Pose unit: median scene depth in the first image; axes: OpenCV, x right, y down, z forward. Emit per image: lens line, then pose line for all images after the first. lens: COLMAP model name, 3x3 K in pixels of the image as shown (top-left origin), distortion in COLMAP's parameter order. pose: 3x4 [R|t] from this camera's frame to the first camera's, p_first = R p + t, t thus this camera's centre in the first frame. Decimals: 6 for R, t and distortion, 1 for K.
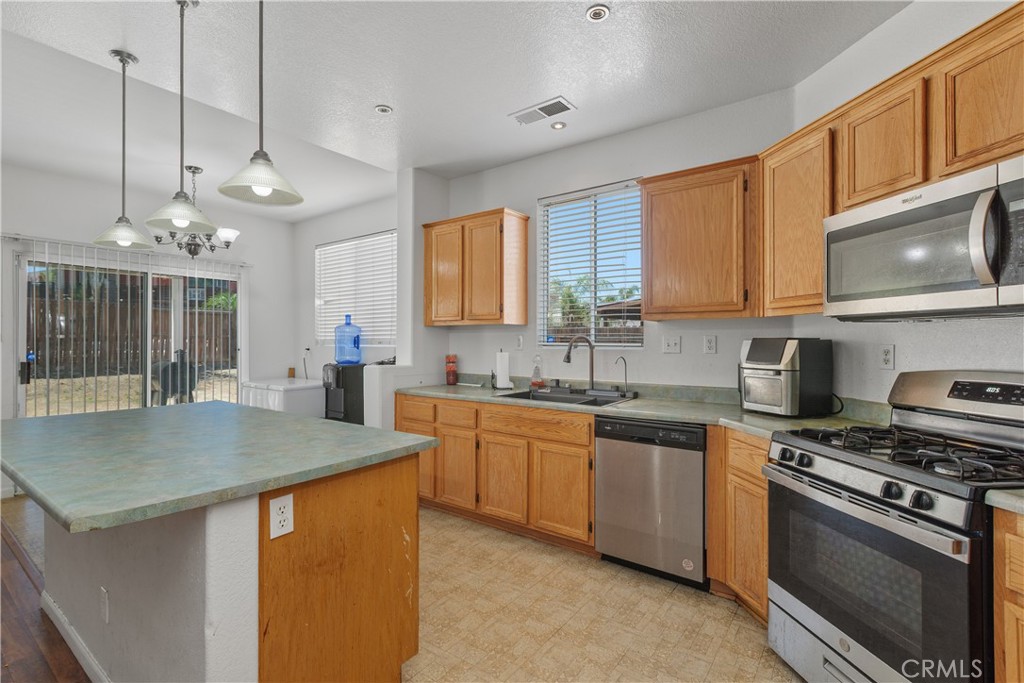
lens RADIAL K [[468.4, 0, 512.8], [0, 468.4, 340.4], [0, 0, 1]] dist [0.002941, -0.000591]
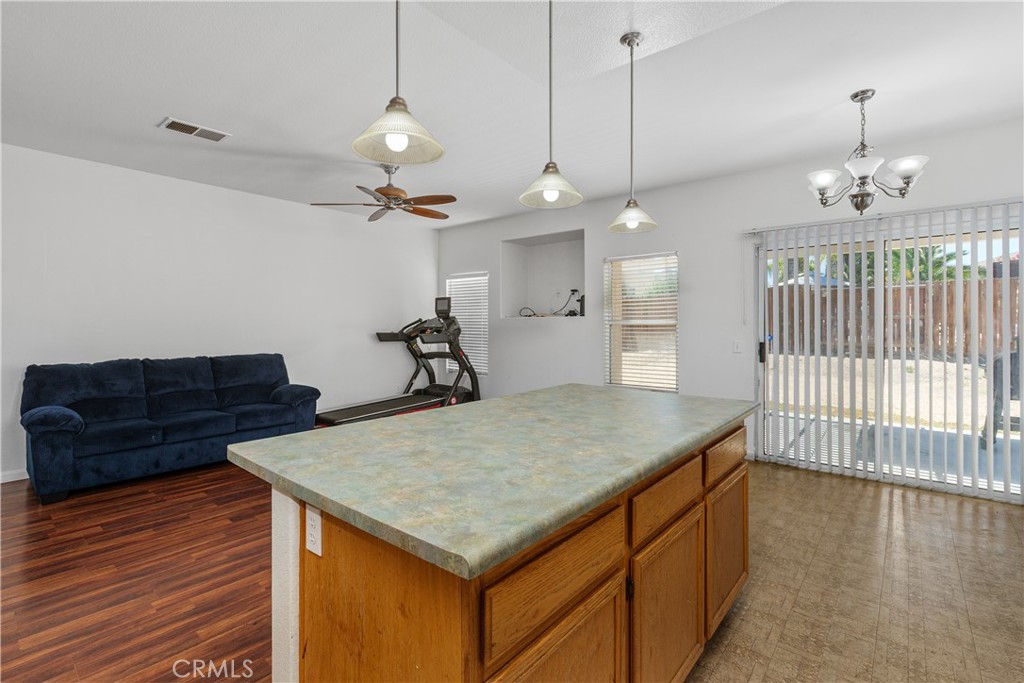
lens RADIAL K [[468.4, 0, 509.3], [0, 468.4, 322.8], [0, 0, 1]] dist [0.002941, -0.000591]
pose [[-0.070602, -0.003019, -0.997500, 0.152413], [0.001002, 0.999995, -0.003097, 0.003375], [0.997504, -0.001219, -0.070598, 0.662654]]
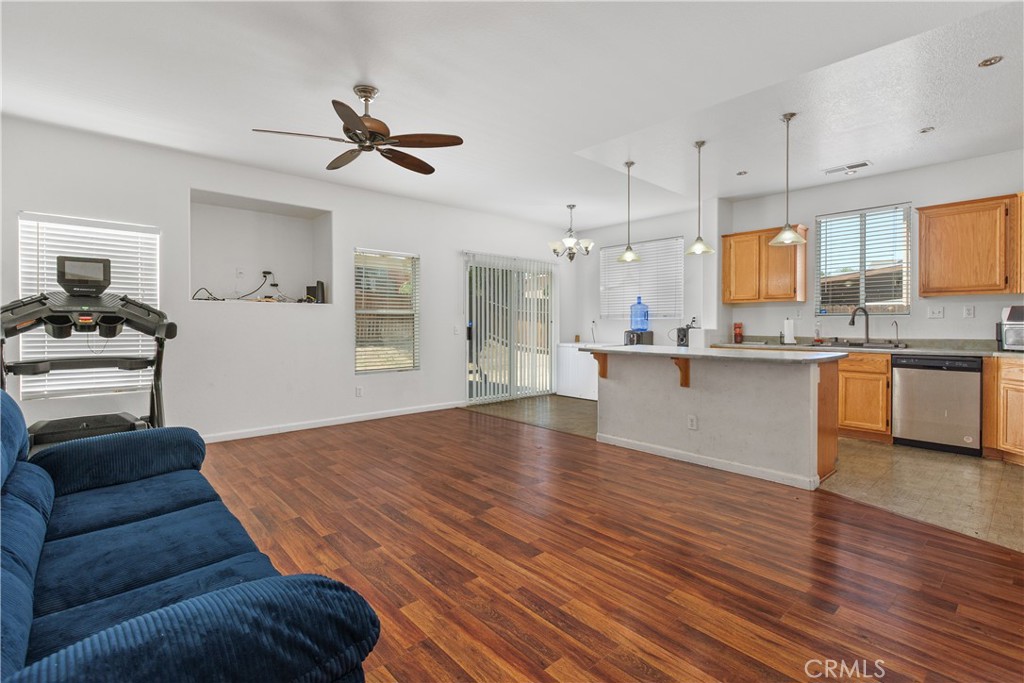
lens RADIAL K [[468.4, 0, 514.3], [0, 468.4, 327.8], [0, 0, 1]] dist [0.002941, -0.000591]
pose [[0.978407, 0.002026, -0.206676, -0.734538], [-0.000351, 0.999967, 0.008139, 0.049682], [0.206686, -0.007890, 0.978376, -0.831858]]
